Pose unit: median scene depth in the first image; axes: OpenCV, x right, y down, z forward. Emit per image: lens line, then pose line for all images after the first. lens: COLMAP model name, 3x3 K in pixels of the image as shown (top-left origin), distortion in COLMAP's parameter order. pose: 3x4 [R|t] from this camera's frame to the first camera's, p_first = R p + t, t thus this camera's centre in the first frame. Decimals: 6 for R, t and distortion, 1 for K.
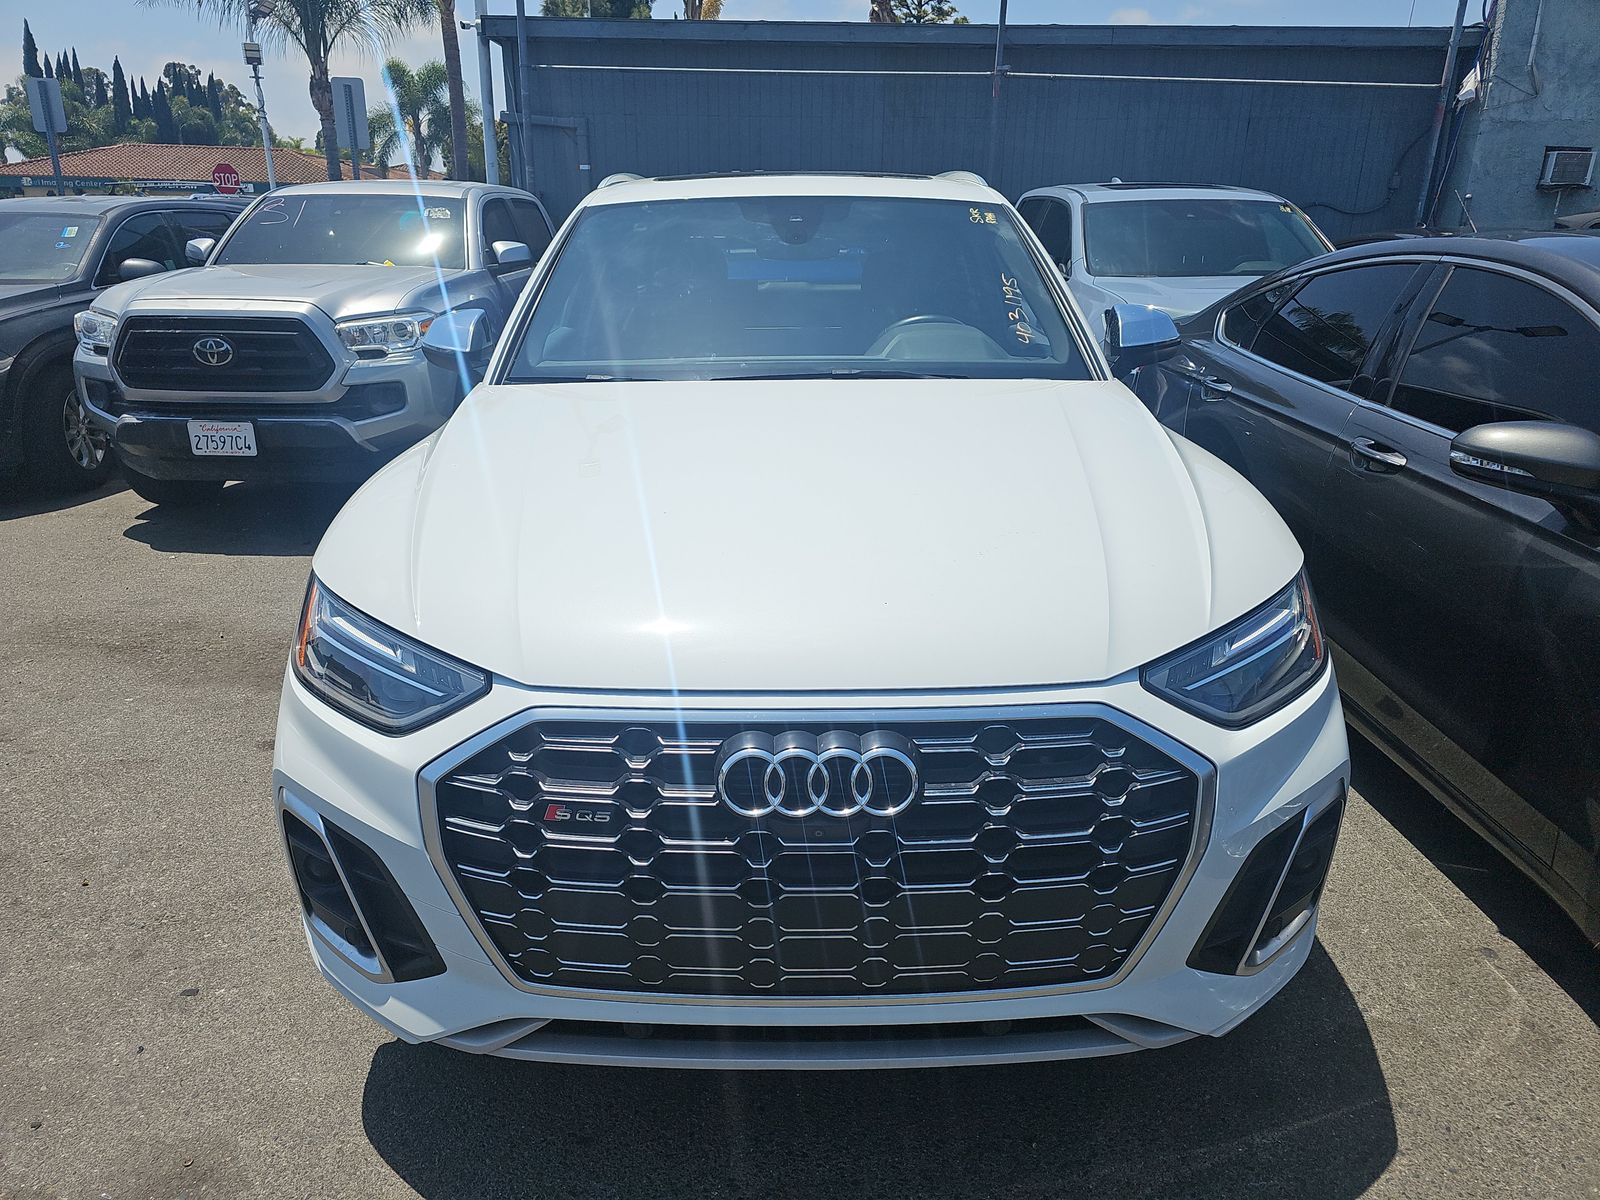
lens RADIAL K [[1055.4, 0, 799.4], [0, 1055.4, 595.4], [0, 0, 1]] dist [0.024738, -0.024951]
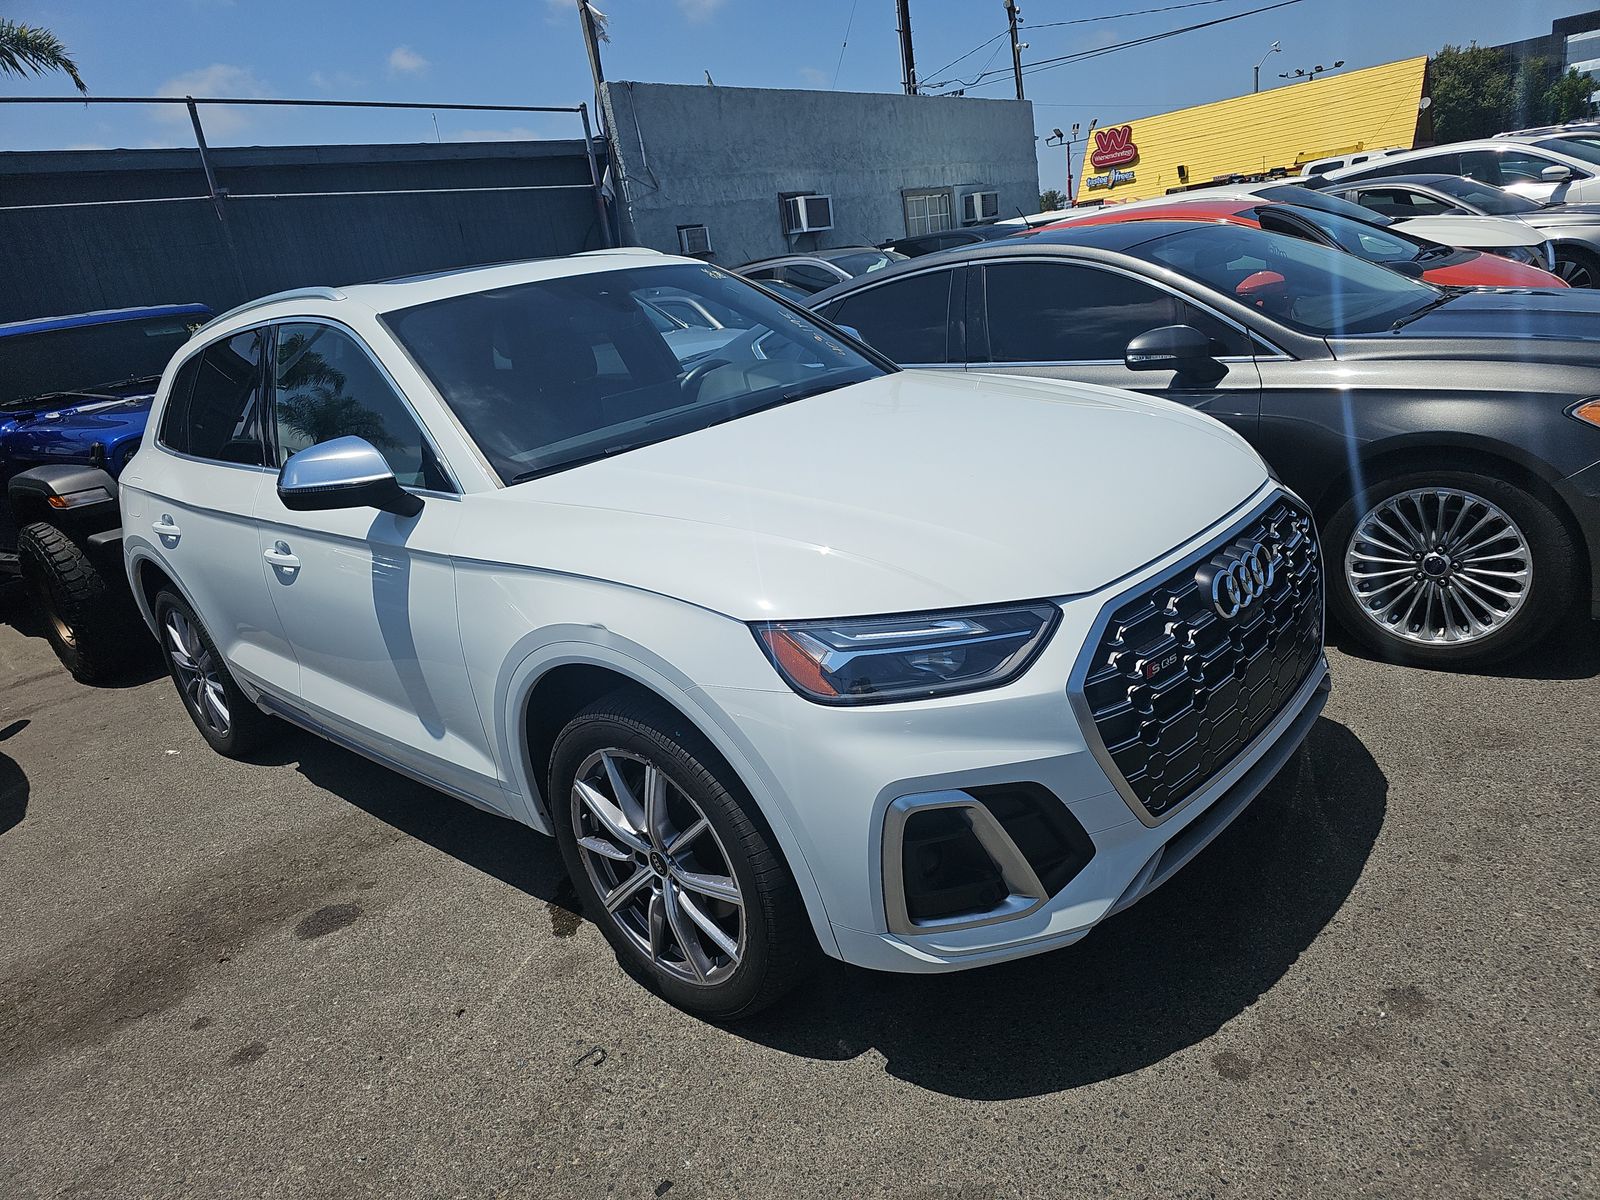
lens RADIAL K [[1055.4, 0, 796.0], [0, 1055.4, 606.2], [0, 0, 1]] dist [0.024738, -0.024951]
pose [[0.682848, -0.315681, 0.658835, -0.199203], [0.373204, 0.926003, 0.056888, -0.015440], [-0.628042, 0.207034, 0.750134, 0.041408]]
